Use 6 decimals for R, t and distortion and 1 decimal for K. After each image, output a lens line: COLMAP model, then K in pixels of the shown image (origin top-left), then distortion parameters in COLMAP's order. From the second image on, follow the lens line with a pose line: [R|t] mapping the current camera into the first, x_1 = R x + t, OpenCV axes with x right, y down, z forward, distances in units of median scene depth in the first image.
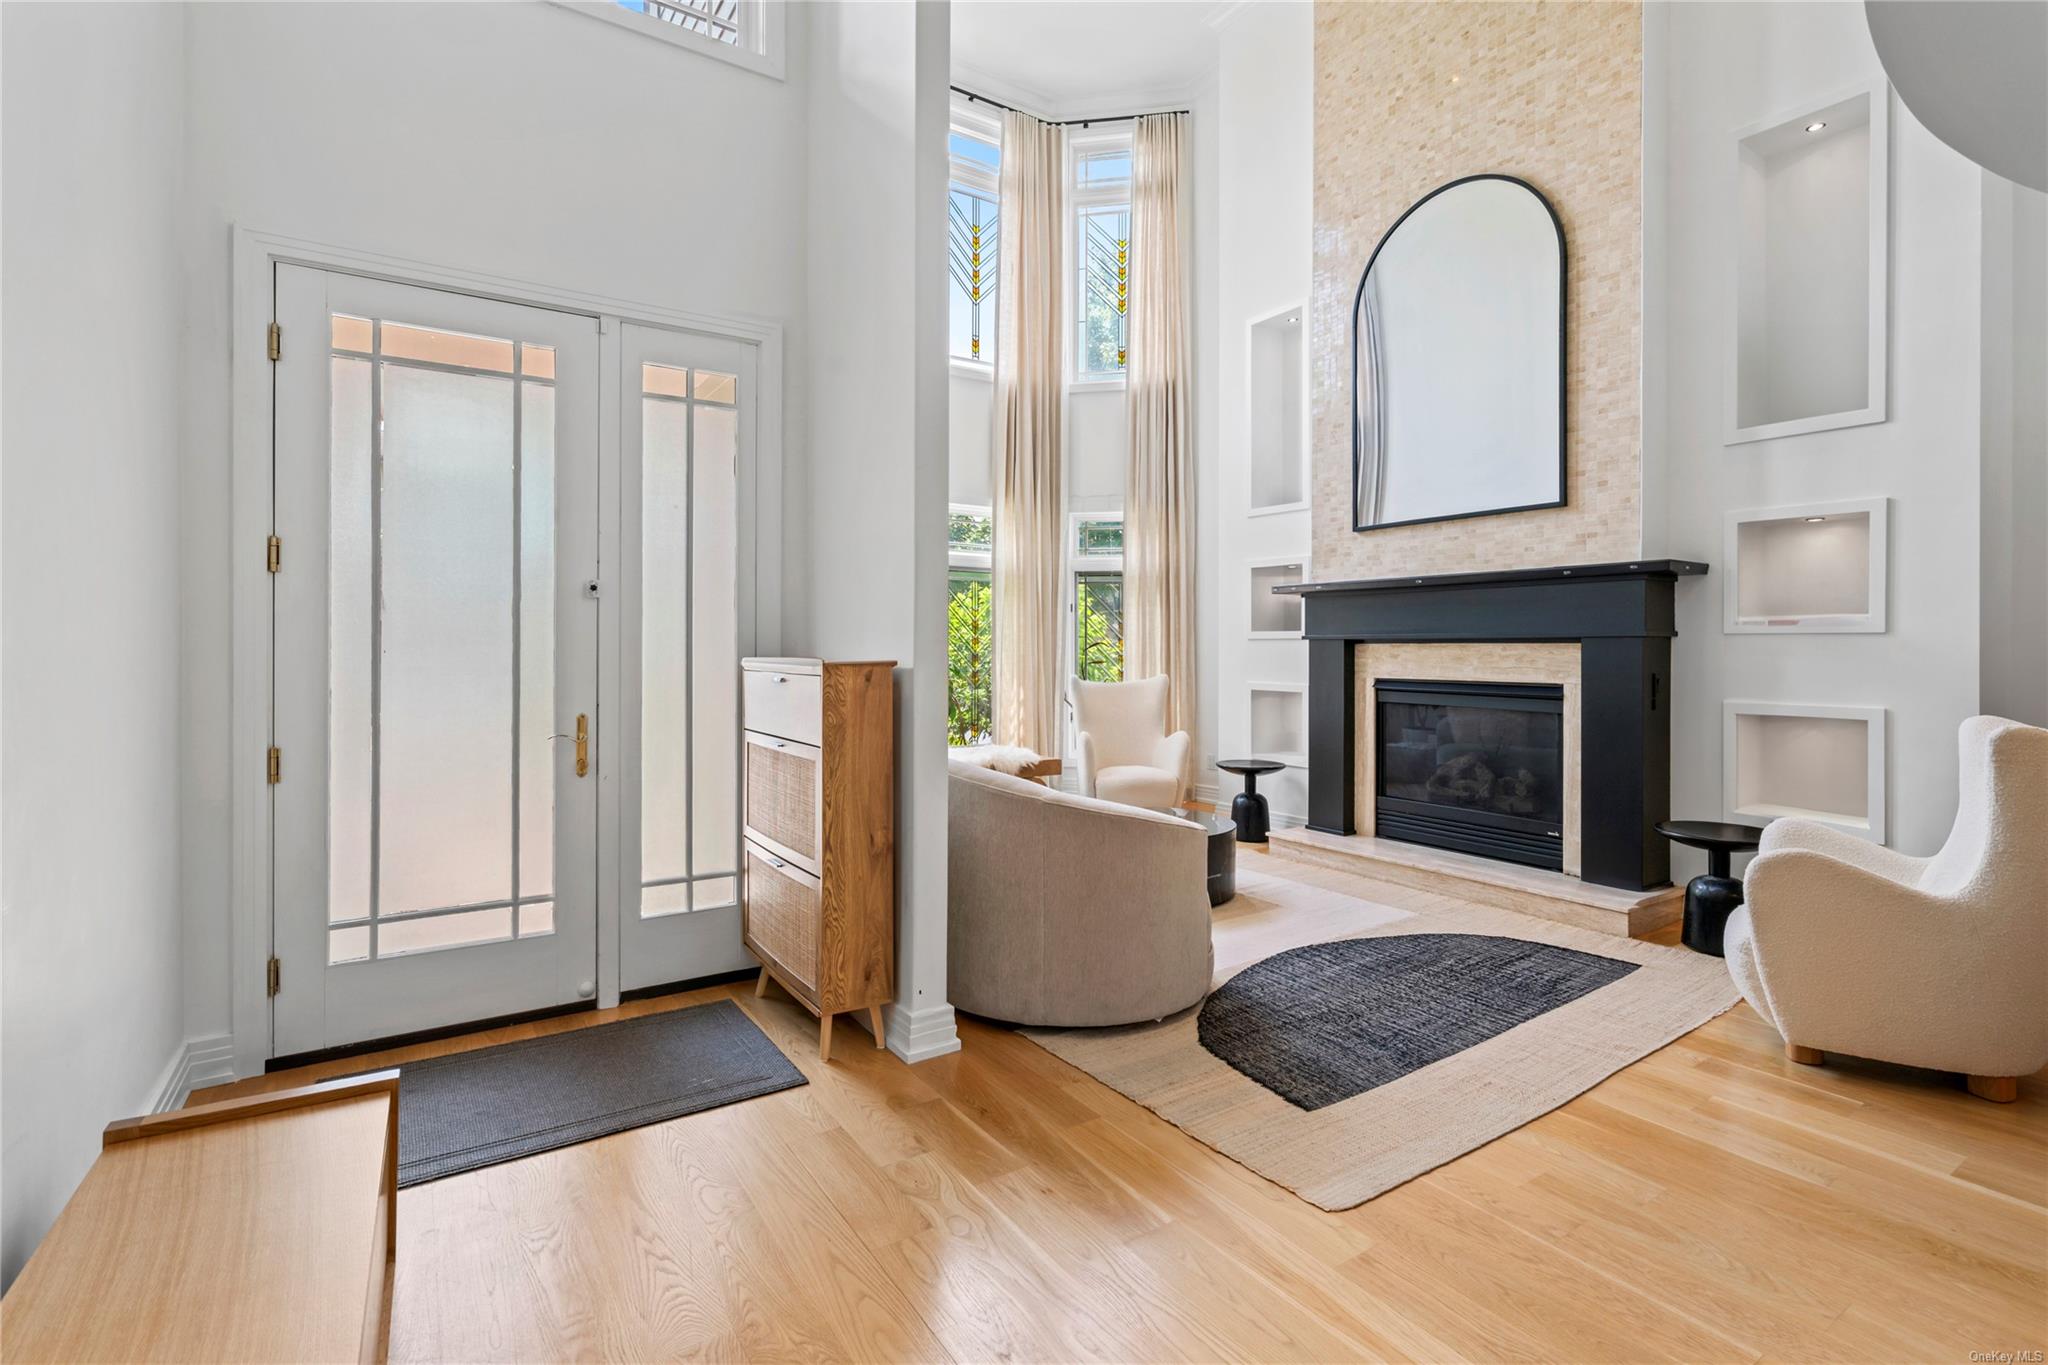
lens RADIAL K [[946.9, 0, 1028.6], [0, 946.9, 647.9], [0, 0, 1]] dist [-0.003130, 0.001135]
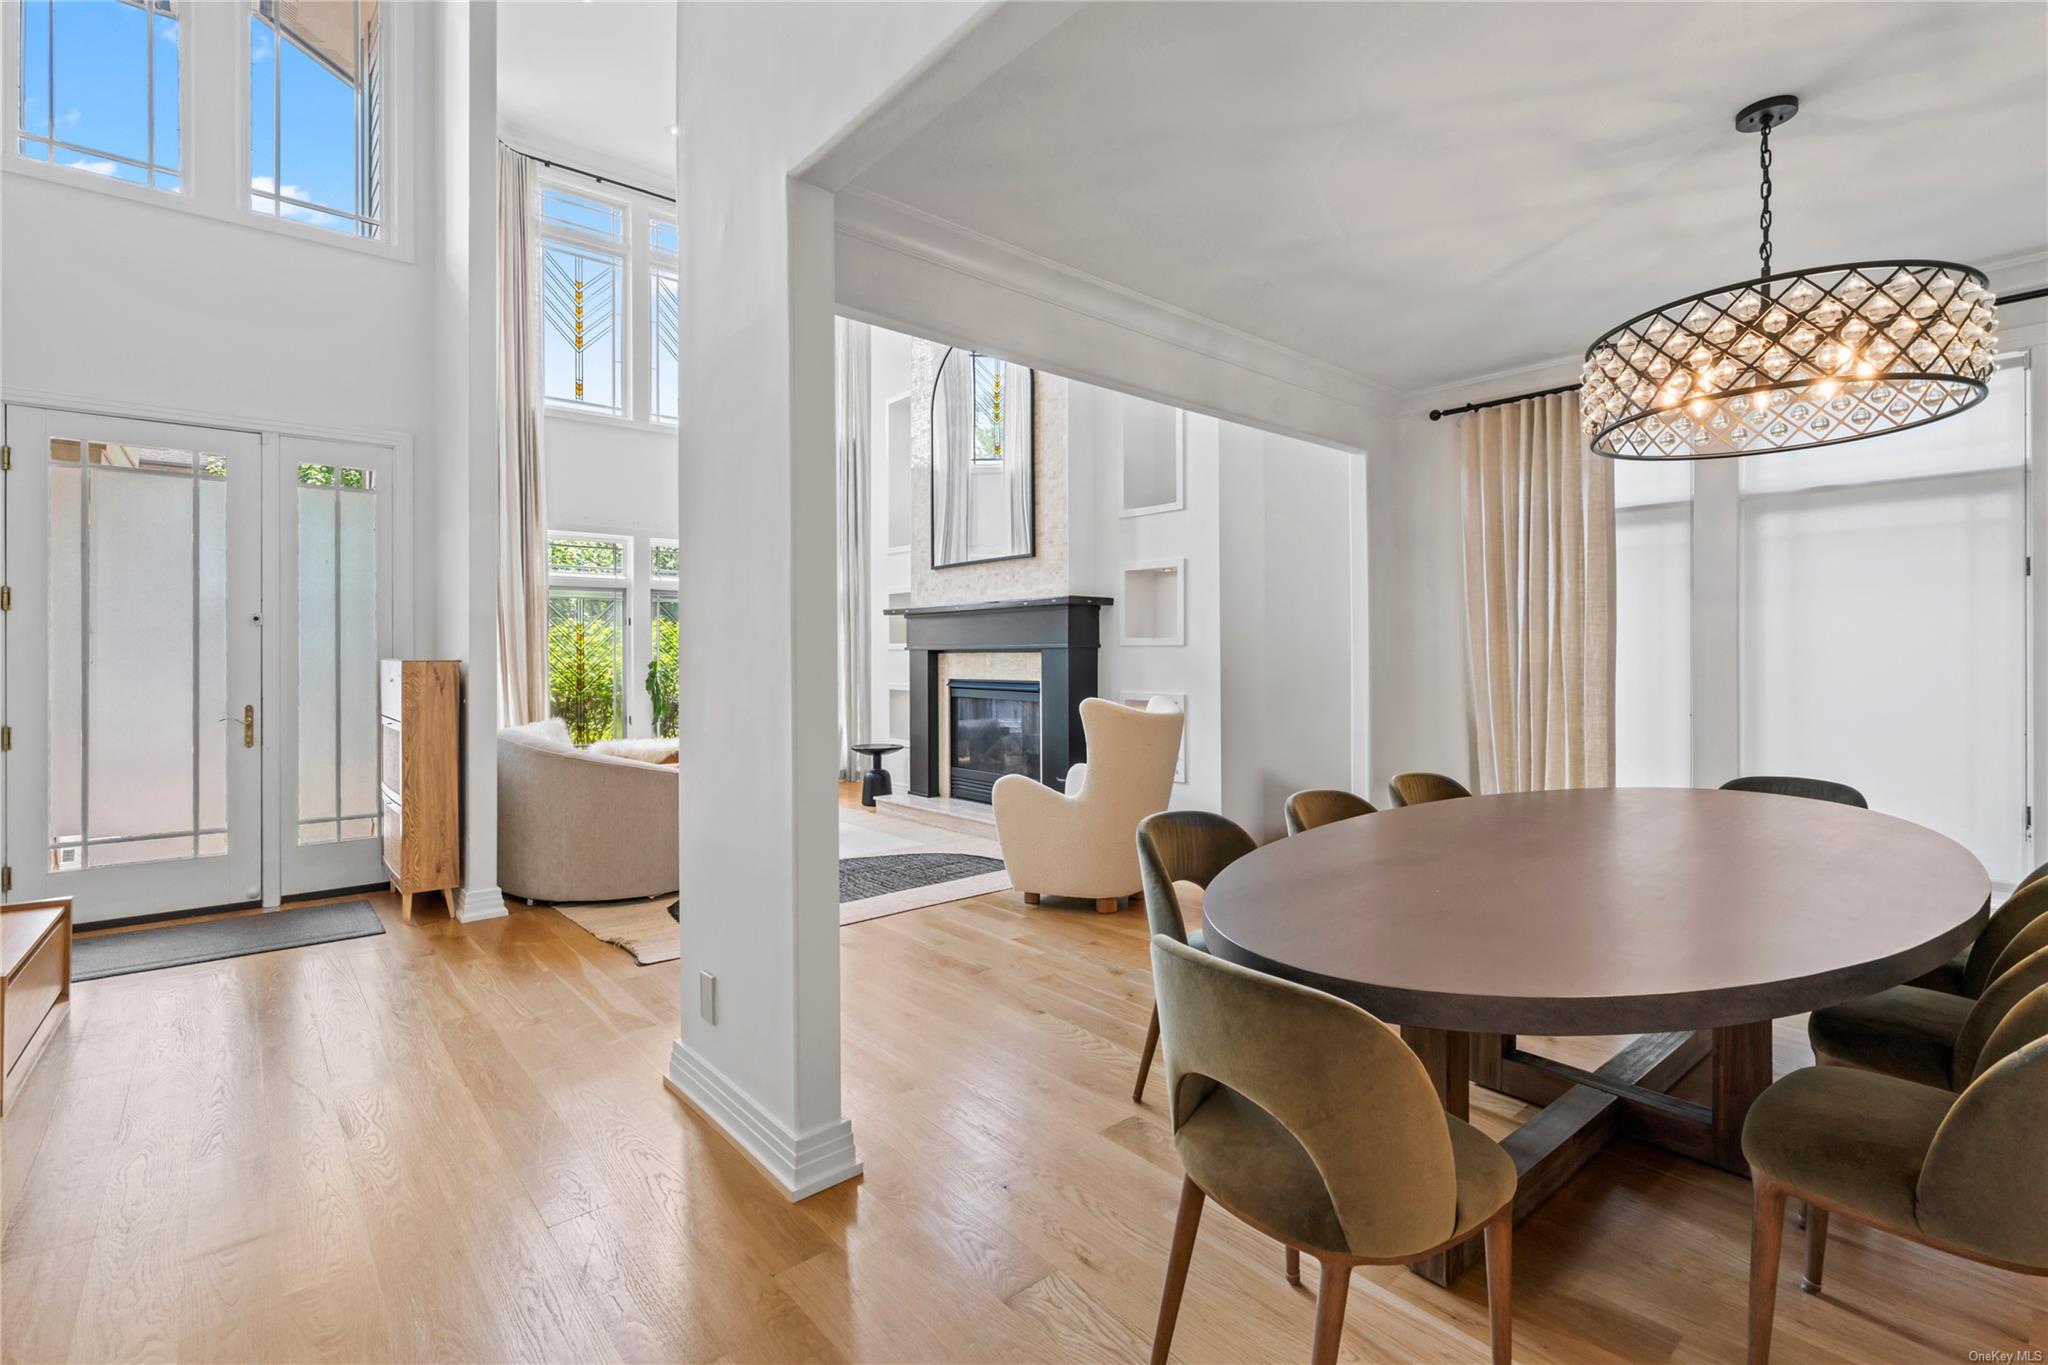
lens RADIAL K [[931.1, 0, 1012.5], [0, 931.1, 656.0], [0, 0, 1]] dist [-0.004245, 0.001322]
pose [[0.992392, -0.004340, 0.123040, 0.371985], [0.004497, 0.999989, -0.000991, 0.001376], [-0.123034, 0.001536, 0.992401, -0.404343]]
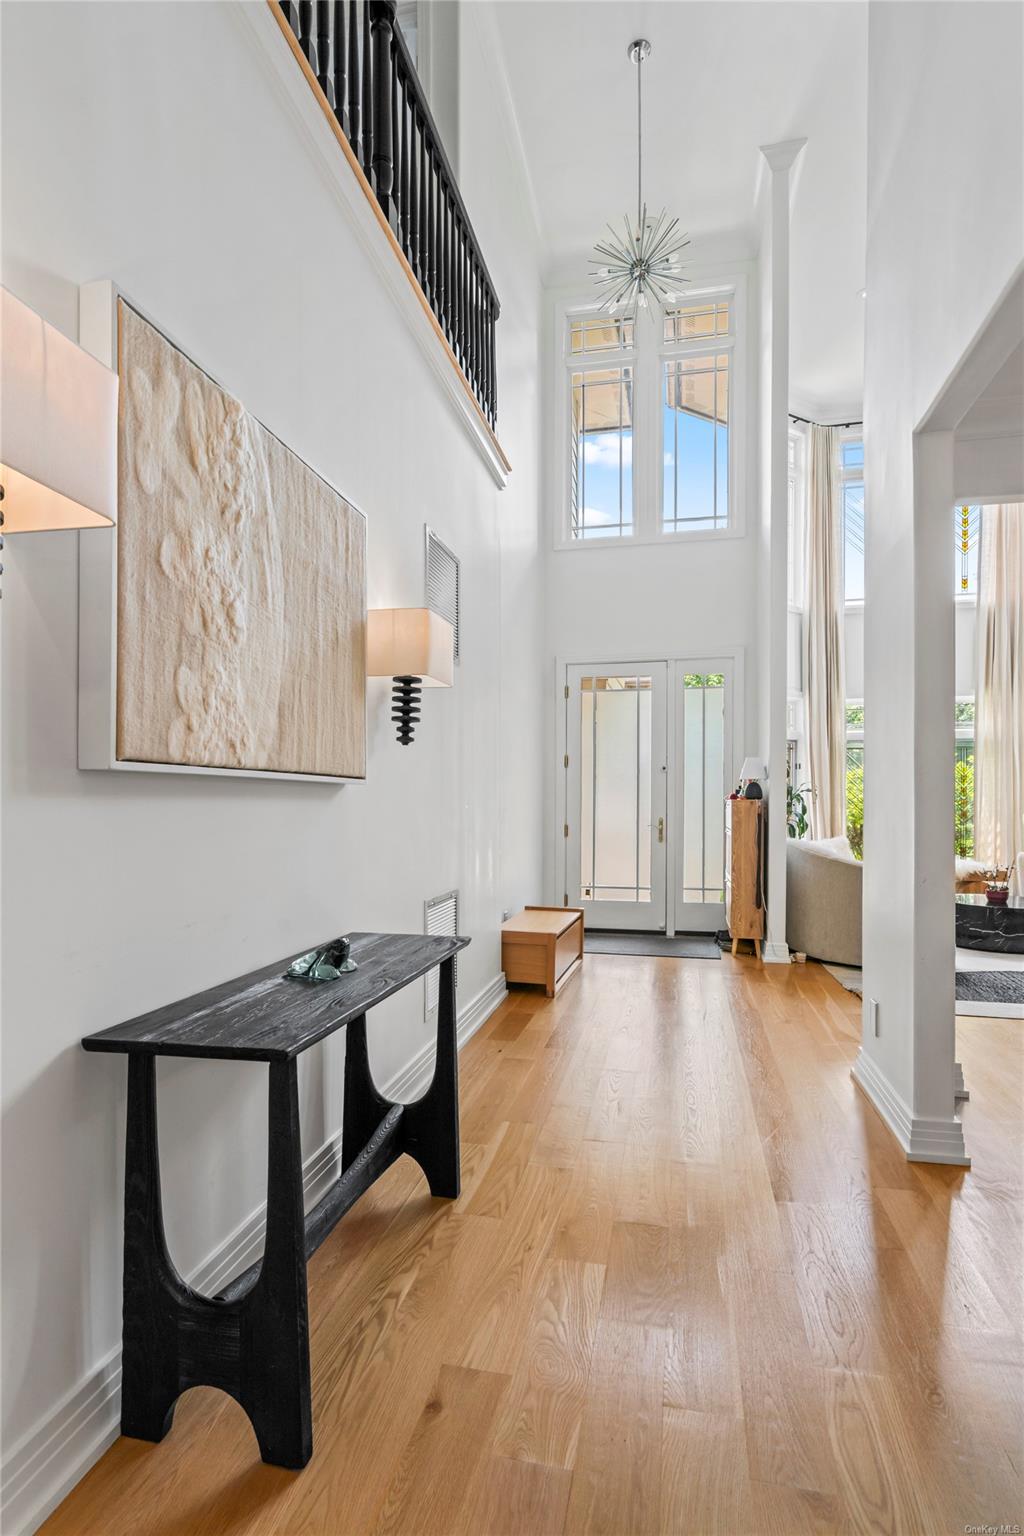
lens RADIAL K [[765.8, 0, 513.3], [0, 765.8, 805.7], [0, 0, 1]] dist [0.000213, 0.000018]
pose [[0.696694, 0.003194, -0.717362, 0.521762], [-0.000178, 0.999991, 0.004280, 0.020230], [0.717369, -0.002854, 0.696688, -0.514567]]
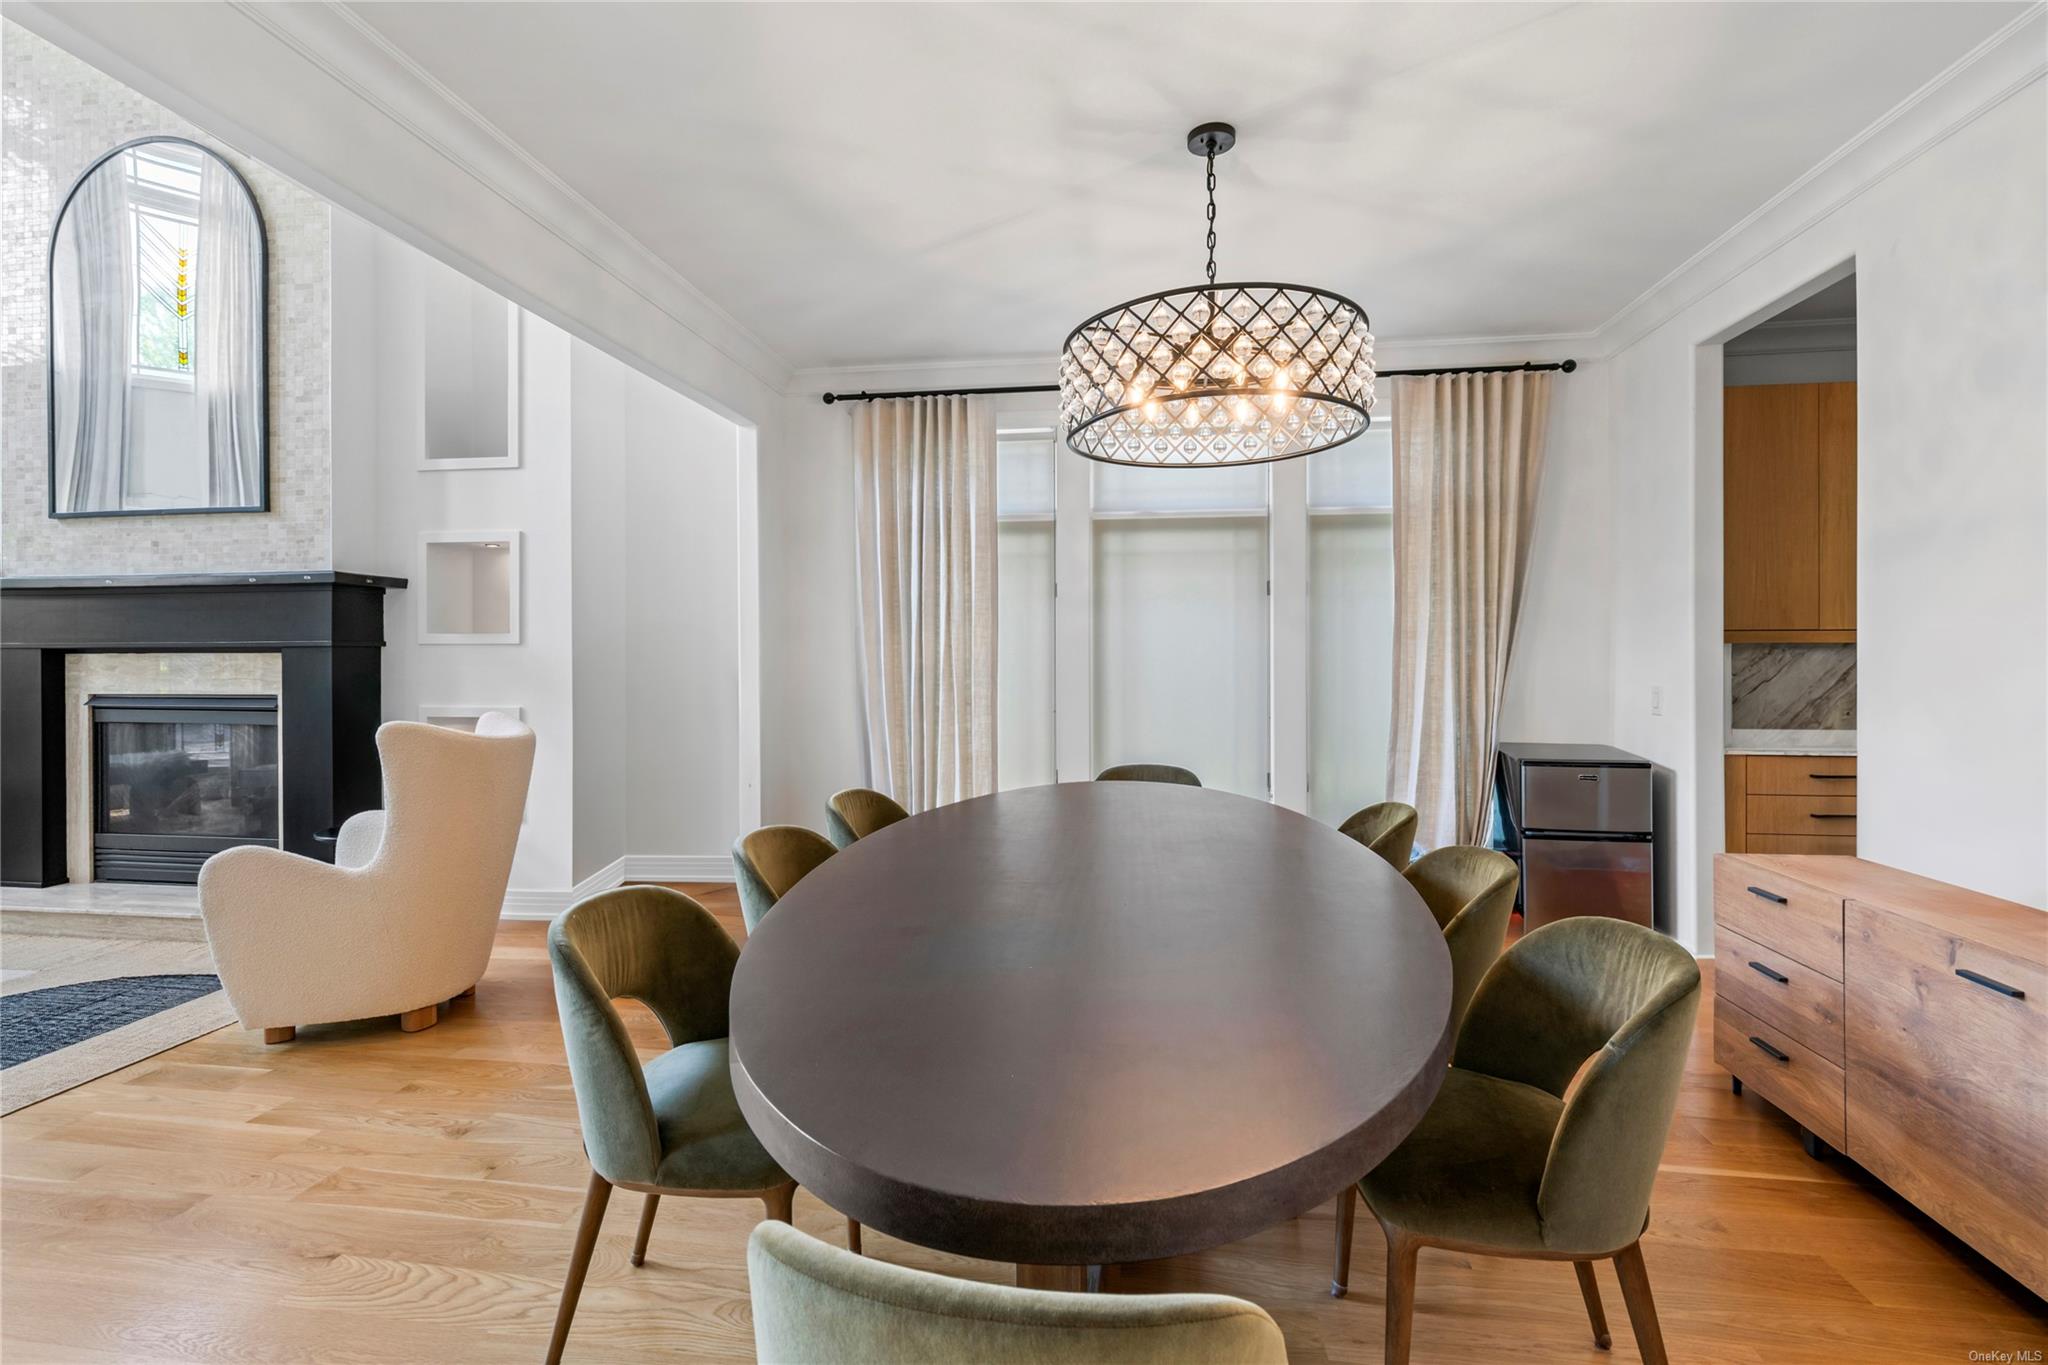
lens RADIAL K [[931.1, 0, 1012.5], [0, 931.1, 656.0], [0, 0, 1]] dist [-0.004245, 0.001322]
pose [[0.662891, -0.004614, 0.748702, 0.370553], [0.004896, 0.999986, 0.001828, 0.000282], [-0.748700, 0.002453, 0.662904, -0.209971]]
